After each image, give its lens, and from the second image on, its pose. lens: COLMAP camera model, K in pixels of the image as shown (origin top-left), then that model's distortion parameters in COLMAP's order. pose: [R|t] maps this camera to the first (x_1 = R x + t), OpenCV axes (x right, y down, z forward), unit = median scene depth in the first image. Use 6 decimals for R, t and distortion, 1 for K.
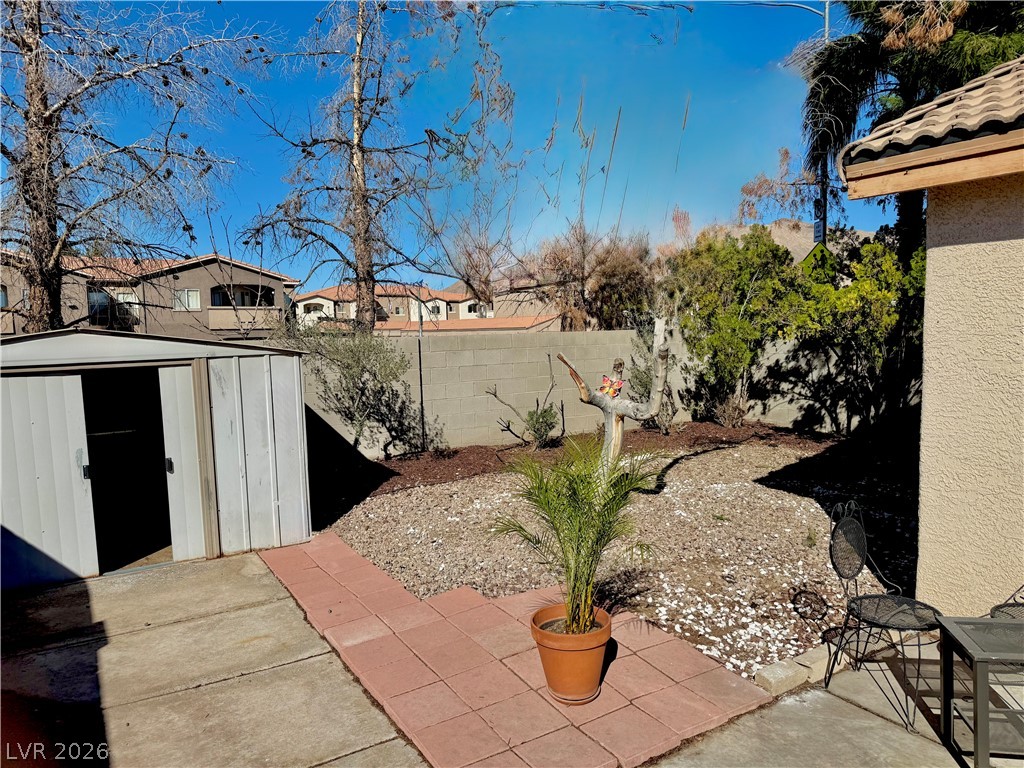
lens RADIAL K [[716.1, 0, 512.0], [0, 716.1, 384.0], [0, 0, 1]] dist [0.093069, -0.147116]
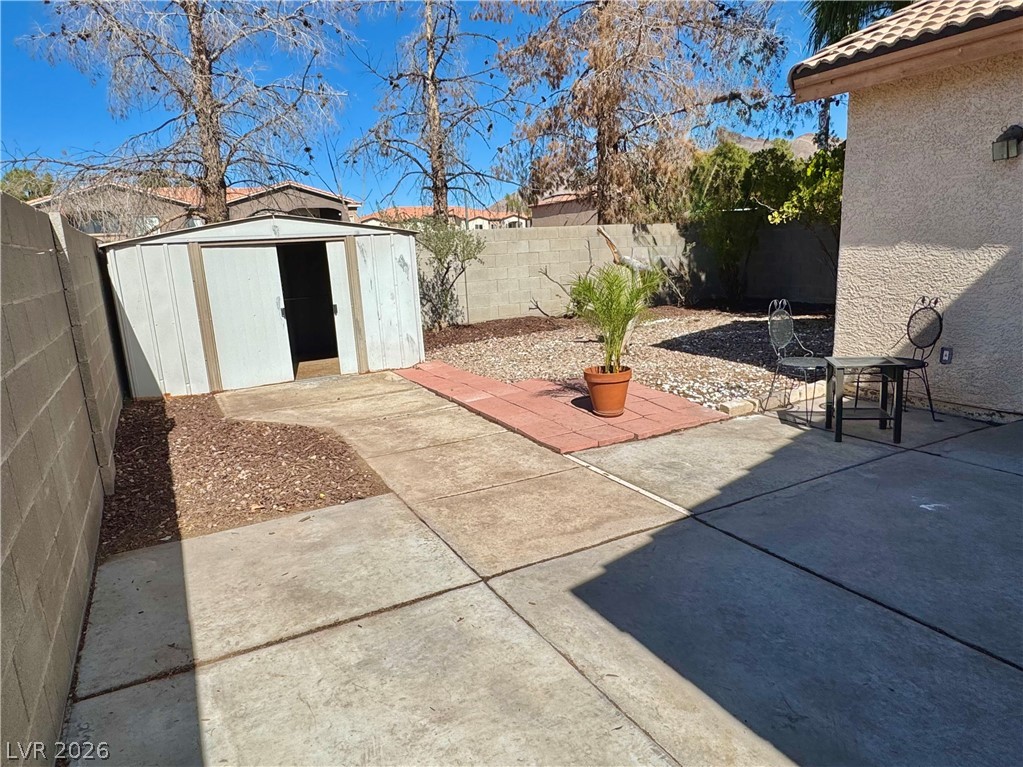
lens RADIAL K [[662.7, 0, 511.5], [0, 662.7, 383.5], [0, 0, 1]] dist [-0.003962, 0.001419]
pose [[0.998325, -0.013579, -0.056231, -0.033967], [0.020409, 0.992230, 0.122731, 0.100859], [0.054127, -0.123673, 0.990846, -0.330160]]
